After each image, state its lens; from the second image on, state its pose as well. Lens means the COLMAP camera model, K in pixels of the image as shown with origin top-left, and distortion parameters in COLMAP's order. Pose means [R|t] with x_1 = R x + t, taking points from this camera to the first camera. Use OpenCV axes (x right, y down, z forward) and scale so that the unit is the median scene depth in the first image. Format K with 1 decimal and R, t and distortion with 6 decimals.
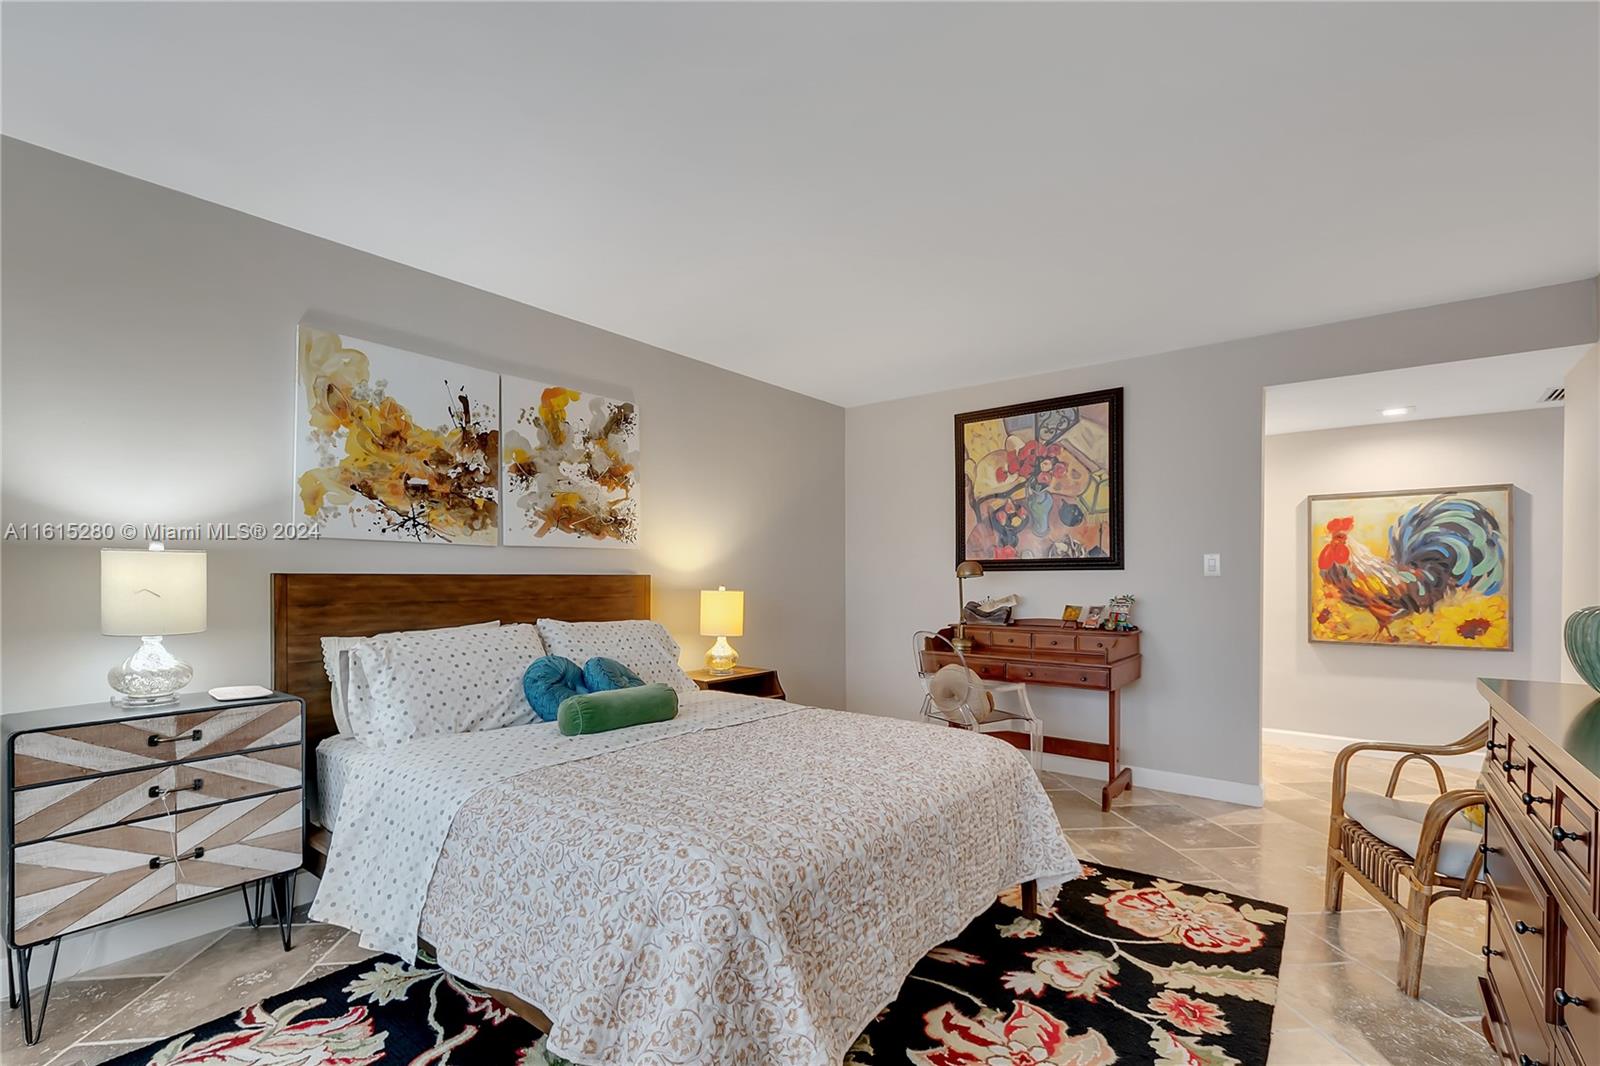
lens RADIAL K [[714.0, 0, 800.6], [0, 714.0, 573.8], [0, 0, 1]] dist [0.022774, -0.000072]
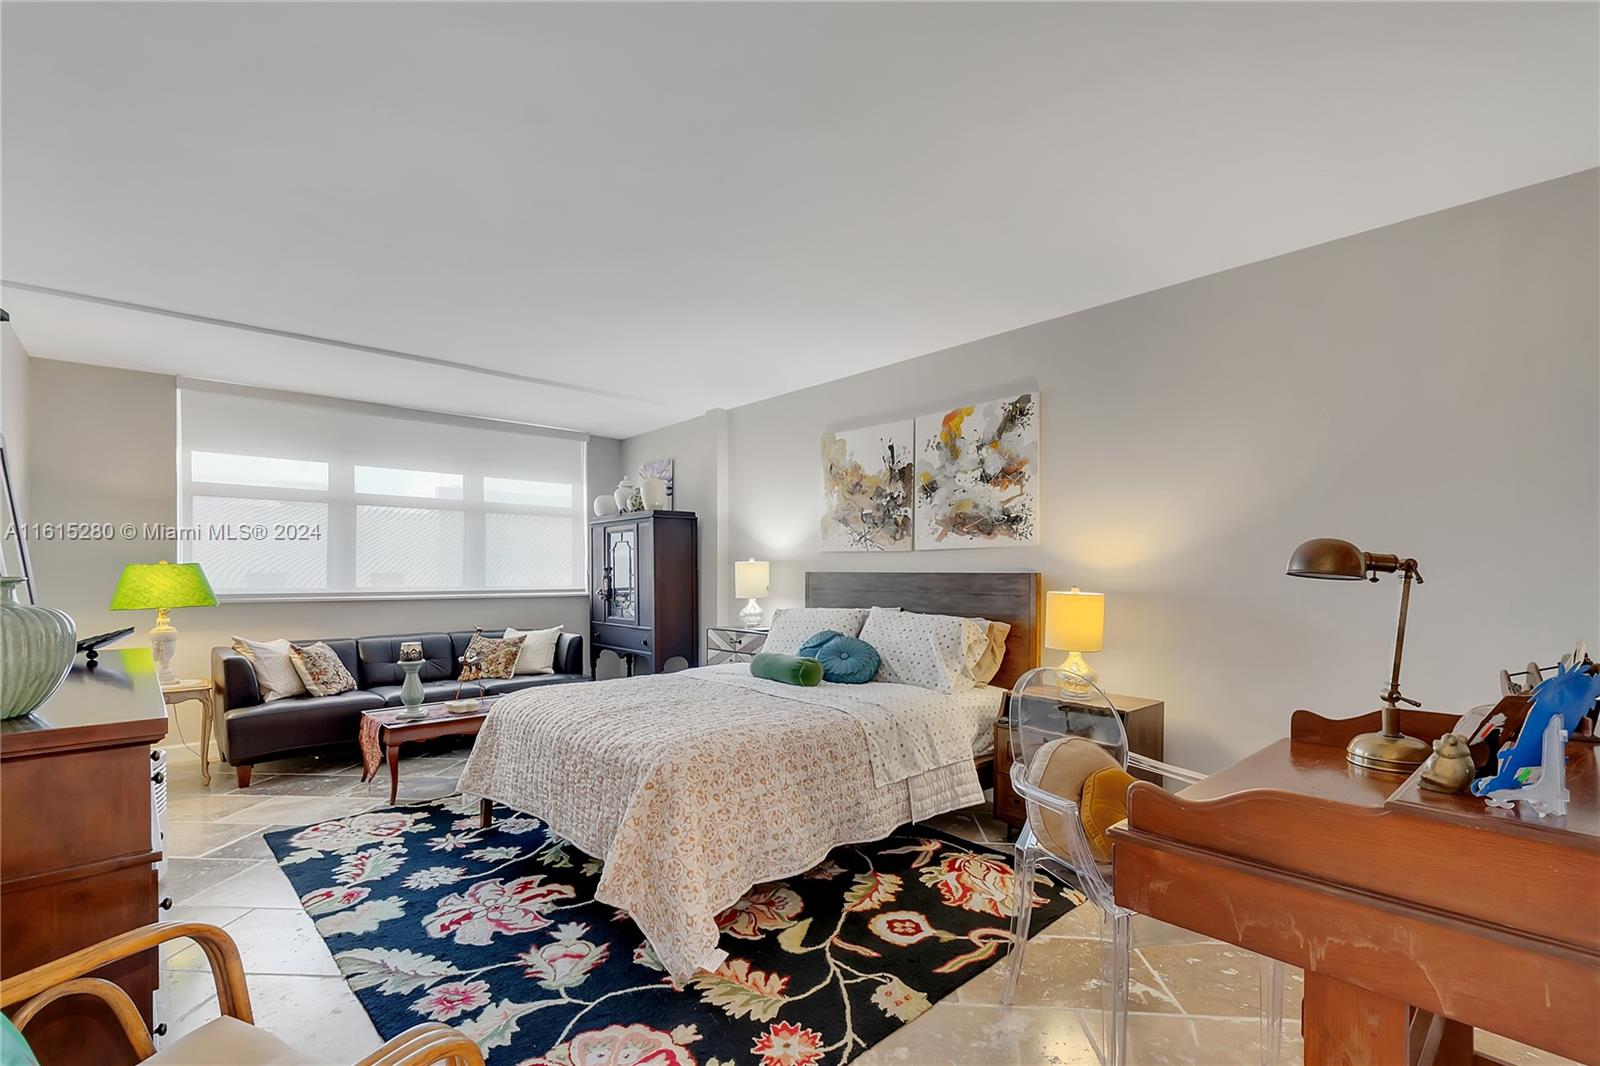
lens RADIAL K [[714.0, 0, 800.6], [0, 714.0, 576.7], [0, 0, 1]] dist [0.022774, -0.000072]
pose [[-0.162662, 0.003302, -0.986676, 0.906340], [-0.000692, 0.999994, 0.003460, 0.004040], [0.986682, 0.001245, -0.162658, 1.023059]]
